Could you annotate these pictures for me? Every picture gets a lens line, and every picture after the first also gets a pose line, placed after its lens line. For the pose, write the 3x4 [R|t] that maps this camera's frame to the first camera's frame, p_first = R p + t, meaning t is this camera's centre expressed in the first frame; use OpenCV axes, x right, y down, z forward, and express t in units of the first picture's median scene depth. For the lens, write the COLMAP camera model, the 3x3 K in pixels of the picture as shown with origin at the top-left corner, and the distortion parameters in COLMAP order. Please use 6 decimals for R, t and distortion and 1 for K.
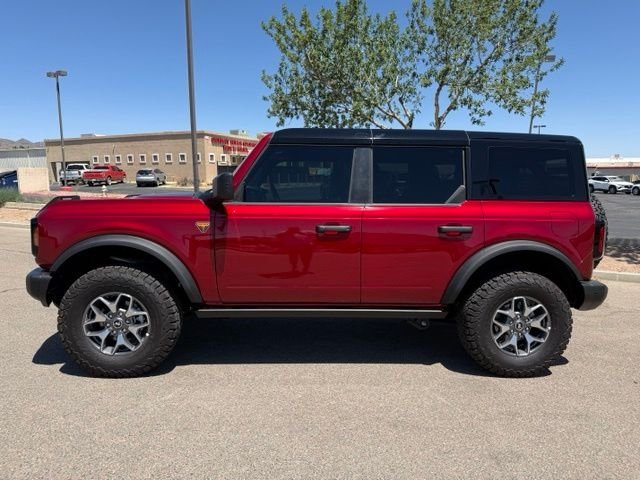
lens RADIAL K [[450.9, 0, 320.0], [0, 450.9, 240.0], [0, 0, 1]] dist [0.026809, -0.051430]
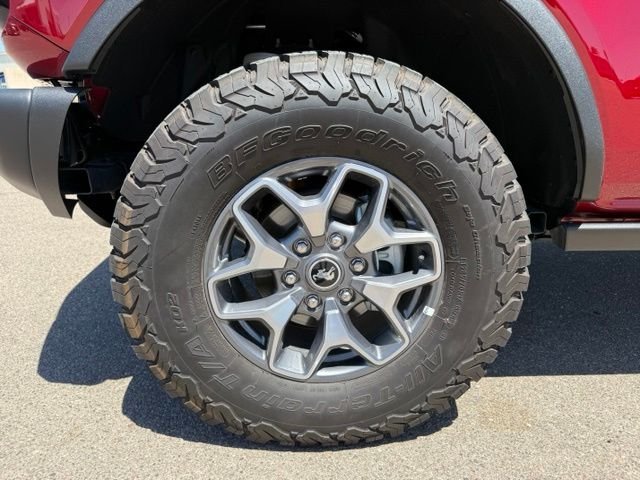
lens RADIAL K [[450.9, 0, 320.0], [0, 450.9, 240.0], [0, 0, 1]] dist [0.026809, -0.051430]
pose [[0.999952, -0.004215, -0.008868, -0.452998], [0.005740, 0.983697, 0.179741, 0.115174], [0.007966, -0.179783, 0.983674, 0.738347]]
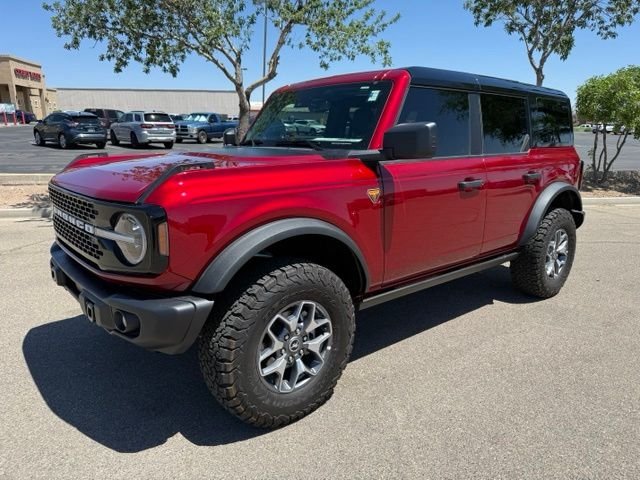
lens RADIAL K [[450.9, 0, 320.0], [0, 450.9, 240.0], [0, 0, 1]] dist [0.026809, -0.051430]
pose [[0.795790, -0.142122, 0.588659, -0.805066], [0.067257, 0.986799, 0.147324, -0.071177], [-0.601826, -0.077648, 0.794843, 0.451030]]
